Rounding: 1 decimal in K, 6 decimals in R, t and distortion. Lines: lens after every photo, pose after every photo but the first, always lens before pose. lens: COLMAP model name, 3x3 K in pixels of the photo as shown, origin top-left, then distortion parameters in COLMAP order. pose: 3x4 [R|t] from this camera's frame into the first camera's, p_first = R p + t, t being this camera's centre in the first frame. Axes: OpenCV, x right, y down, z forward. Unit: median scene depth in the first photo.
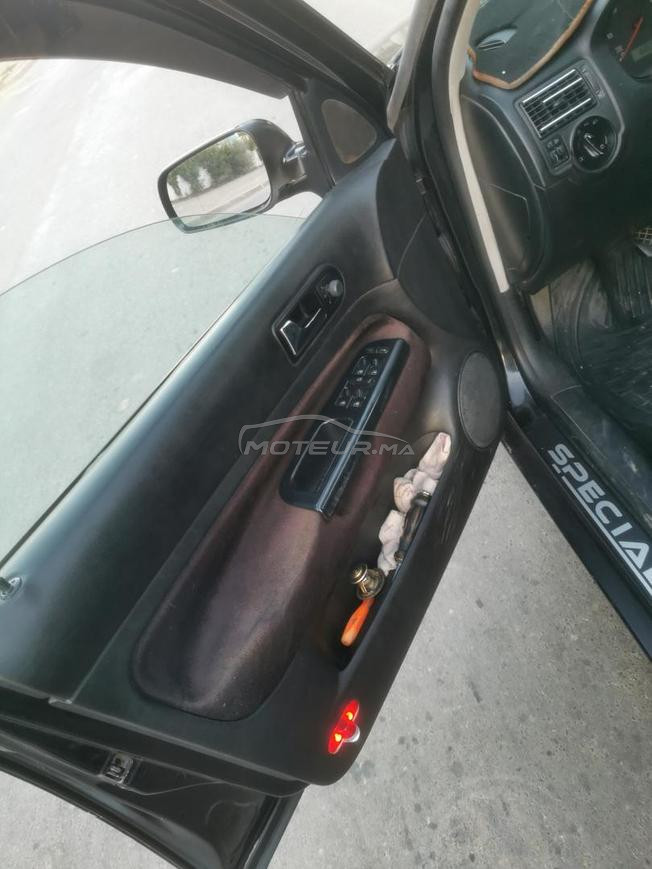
lens RADIAL K [[698.6, 0, 326.0], [0, 698.6, 434.5], [0, 0, 1]] dist [-0.004383, -0.005066]
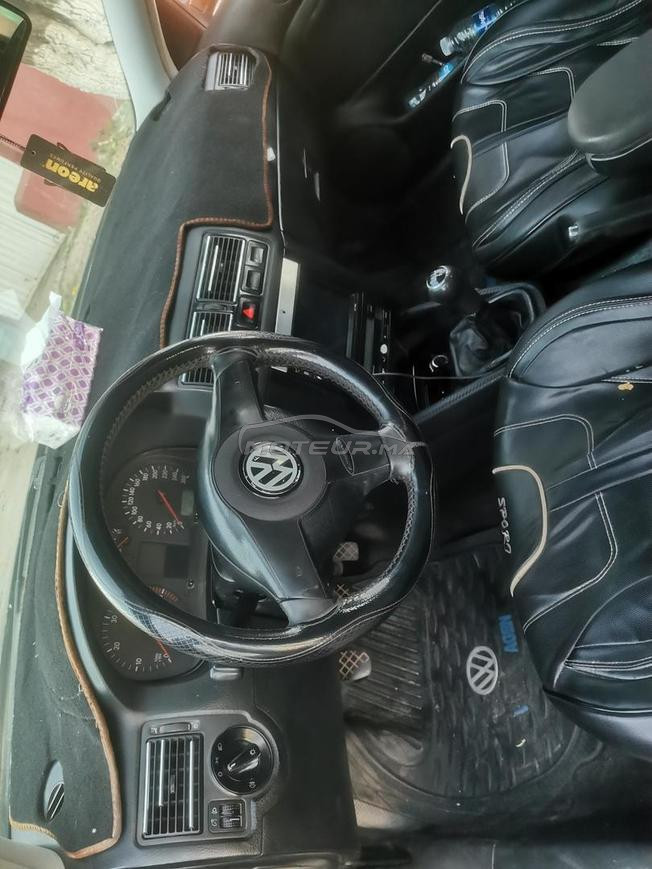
lens RADIAL K [[698.6, 0, 326.0], [0, 698.6, 434.5], [0, 0, 1]] dist [-0.004383, -0.005066]
pose [[0.446412, -0.713402, 0.540161, 0.266105], [0.894827, 0.356546, -0.268626, -0.258767], [-0.000954, 0.603269, 0.797537, 0.181252]]
